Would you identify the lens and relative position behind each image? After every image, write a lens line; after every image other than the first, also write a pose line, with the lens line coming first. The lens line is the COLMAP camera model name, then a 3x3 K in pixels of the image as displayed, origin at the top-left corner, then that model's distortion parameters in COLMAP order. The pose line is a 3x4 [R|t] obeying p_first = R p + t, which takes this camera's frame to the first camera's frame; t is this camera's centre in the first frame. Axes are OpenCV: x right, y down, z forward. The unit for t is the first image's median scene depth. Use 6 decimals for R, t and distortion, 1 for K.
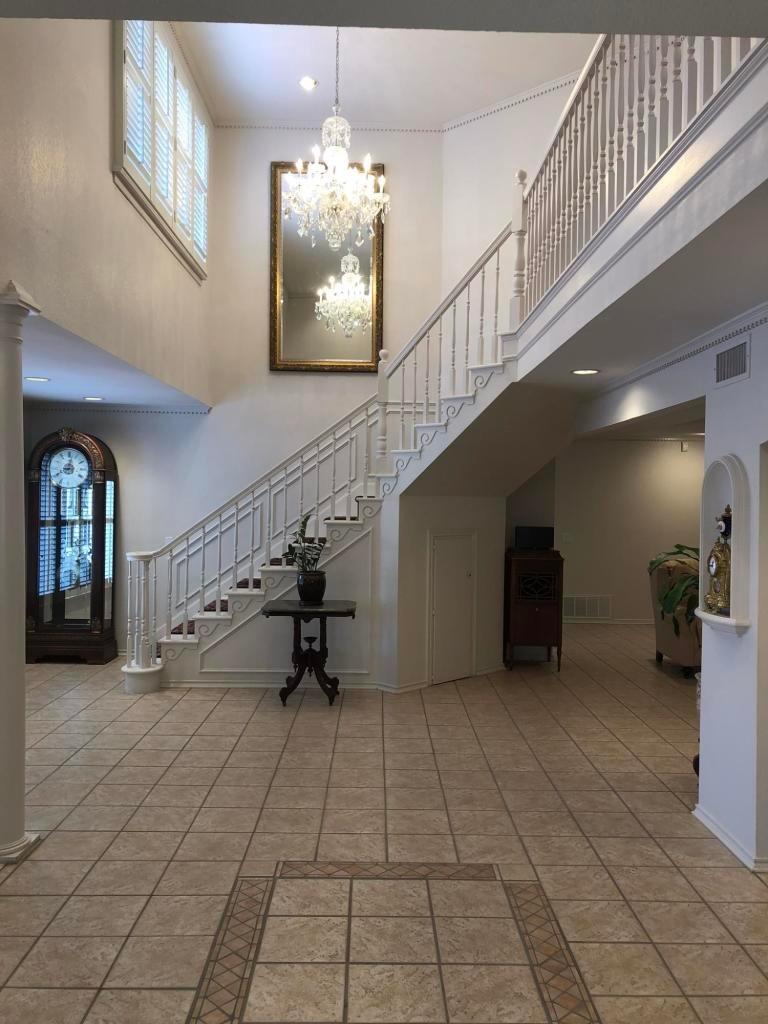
lens RADIAL K [[834.2, 0, 384.4], [0, 834.2, 507.8], [0, 0, 1]] dist [0.009700, 0.014300]
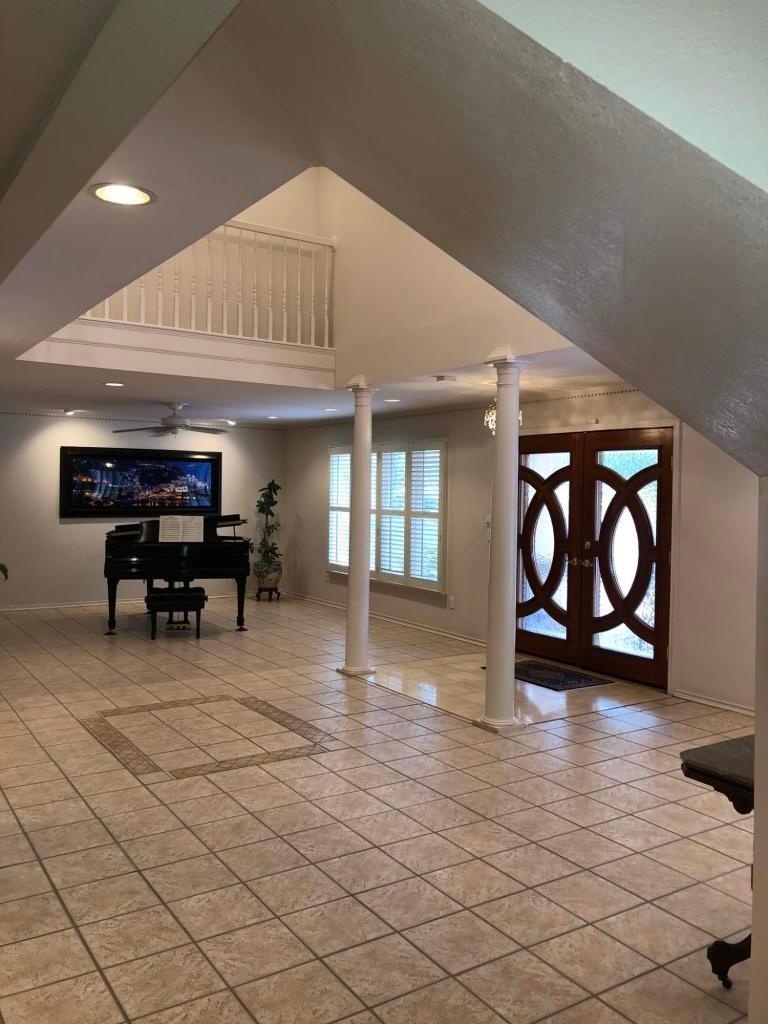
lens RADIAL K [[834.2, 0, 382.7], [0, 834.2, 511.5], [0, 0, 1]] dist [0.009700, 0.014300]
pose [[-0.843192, -0.014887, -0.537406, 0.536019], [-0.036413, 0.998903, 0.029460, -0.009652], [0.536378, 0.044409, -0.842809, 2.169442]]
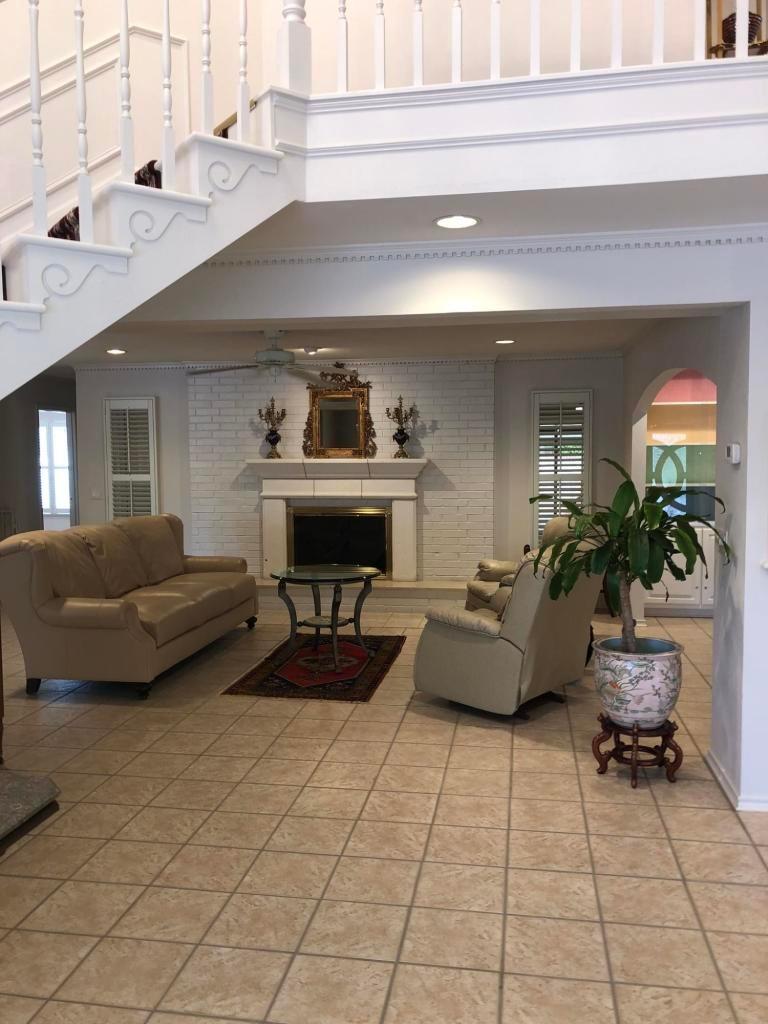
lens RADIAL K [[834.2, 0, 388.0], [0, 834.2, 514.6], [0, 0, 1]] dist [0.009700, 0.014300]
pose [[0.173785, -0.083763, 0.981215, -0.560727], [0.026395, 0.996414, 0.080386, -0.001687], [-0.984430, 0.011930, 0.175372, 1.395653]]
